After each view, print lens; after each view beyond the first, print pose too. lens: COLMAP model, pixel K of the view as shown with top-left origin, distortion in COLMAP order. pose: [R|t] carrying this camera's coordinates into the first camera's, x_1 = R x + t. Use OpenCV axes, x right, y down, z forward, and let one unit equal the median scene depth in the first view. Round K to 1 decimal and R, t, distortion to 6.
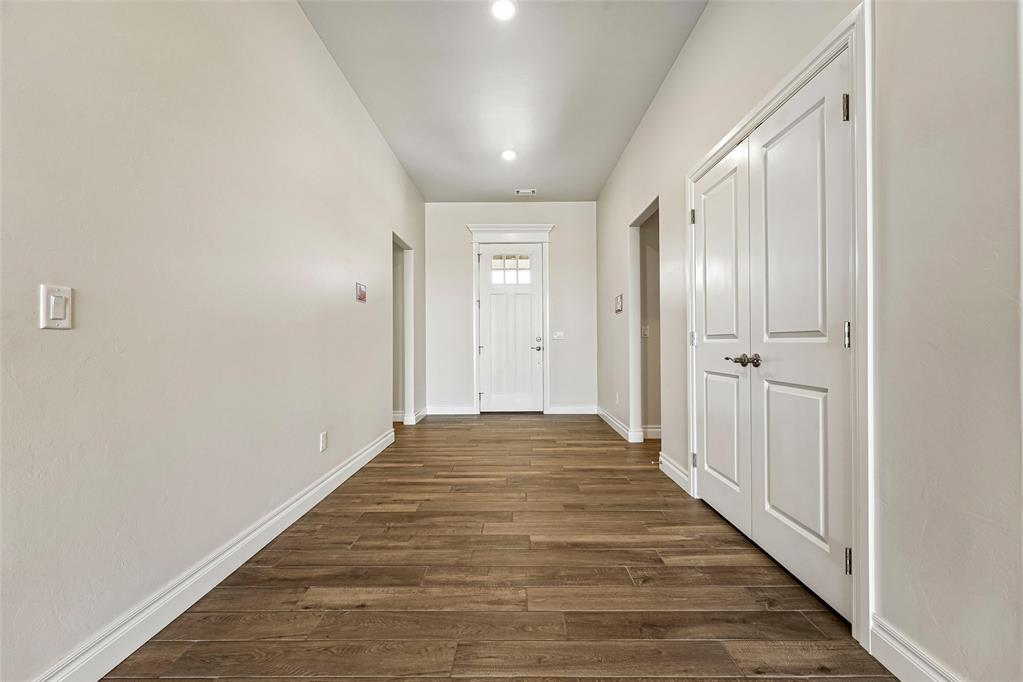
lens RADIAL K [[406.9, 0, 511.5], [0, 406.9, 341.0], [0, 0, 1]] dist [-0.001927, -0.000183]
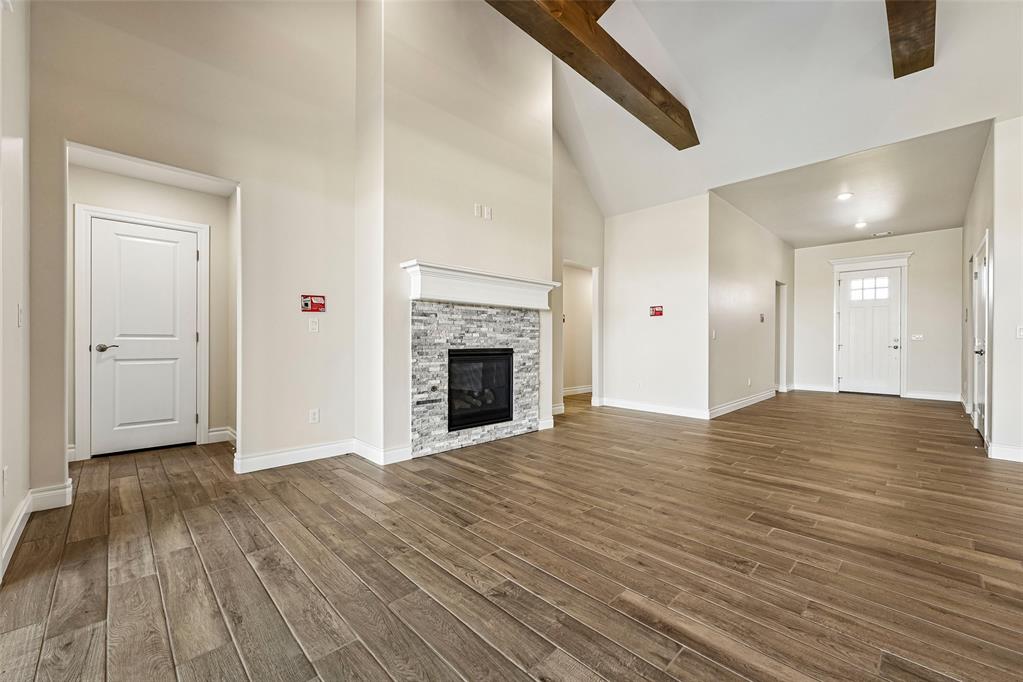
lens RADIAL K [[406.9, 0, 511.5], [0, 406.9, 341.0], [0, 0, 1]] dist [-0.001927, -0.000183]
pose [[0.712284, 0.009332, -0.701829, 0.103425], [-0.004609, 0.999952, 0.008619, -0.007641], [0.701876, -0.002904, 0.712293, -0.821683]]
